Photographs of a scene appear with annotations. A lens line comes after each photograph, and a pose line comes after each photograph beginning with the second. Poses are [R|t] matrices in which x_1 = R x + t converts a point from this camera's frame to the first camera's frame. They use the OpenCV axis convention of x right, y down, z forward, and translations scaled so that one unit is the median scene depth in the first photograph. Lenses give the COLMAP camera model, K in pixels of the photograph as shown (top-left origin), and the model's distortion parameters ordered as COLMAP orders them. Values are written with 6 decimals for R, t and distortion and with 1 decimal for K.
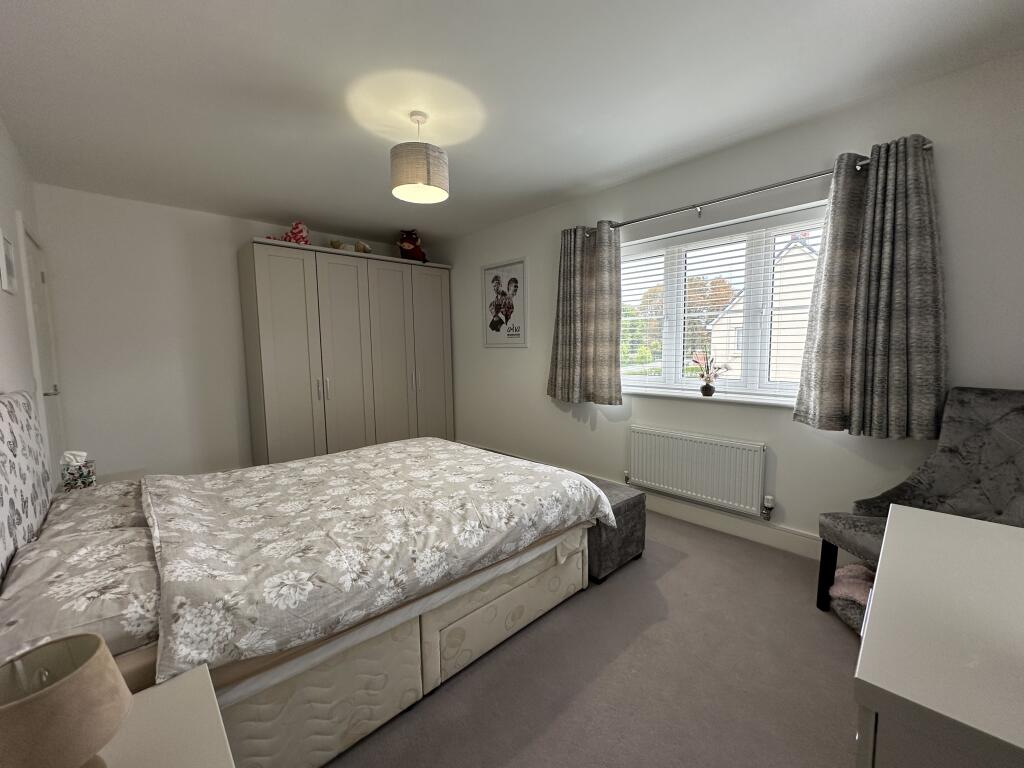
lens RADIAL K [[409.1, 0, 511.9], [0, 409.1, 385.3], [0, 0, 1]] dist [-0.000273, 0.000040]
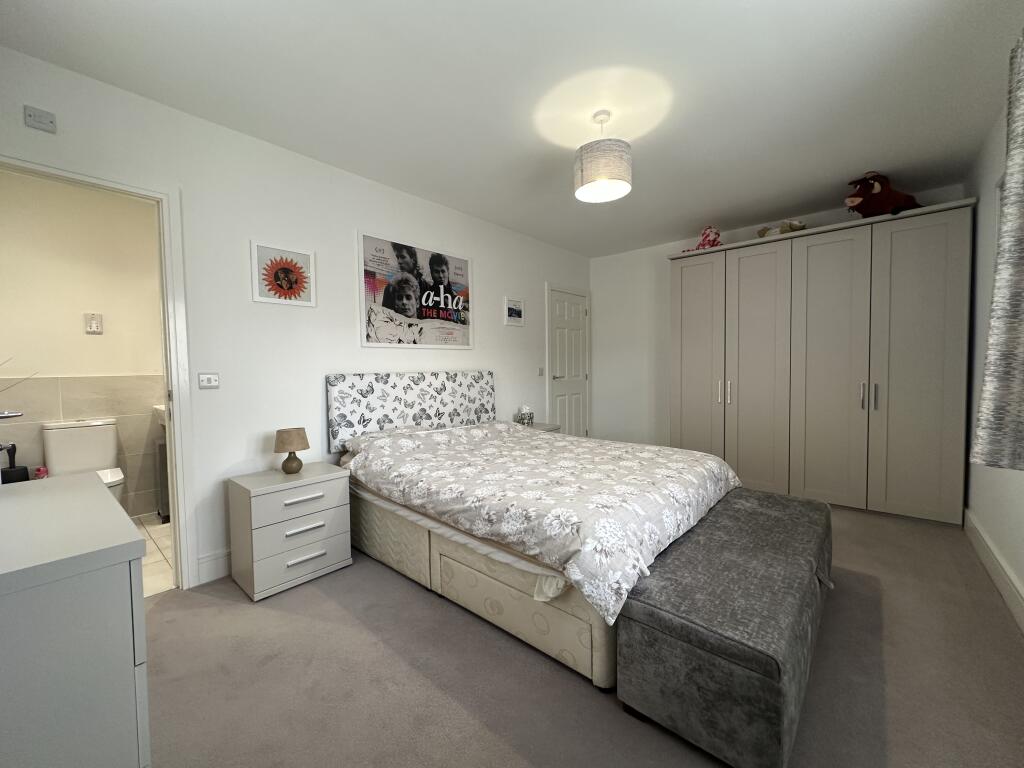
lens RADIAL K [[409.1, 0, 512.6], [0, 409.1, 384.1], [0, 0, 1]] dist [-0.000273, 0.000040]
pose [[0.091264, 0.056762, -0.994208, 0.932166], [-0.078856, 0.995651, 0.049606, -0.035383], [0.992700, 0.073872, 0.095343, 0.860373]]
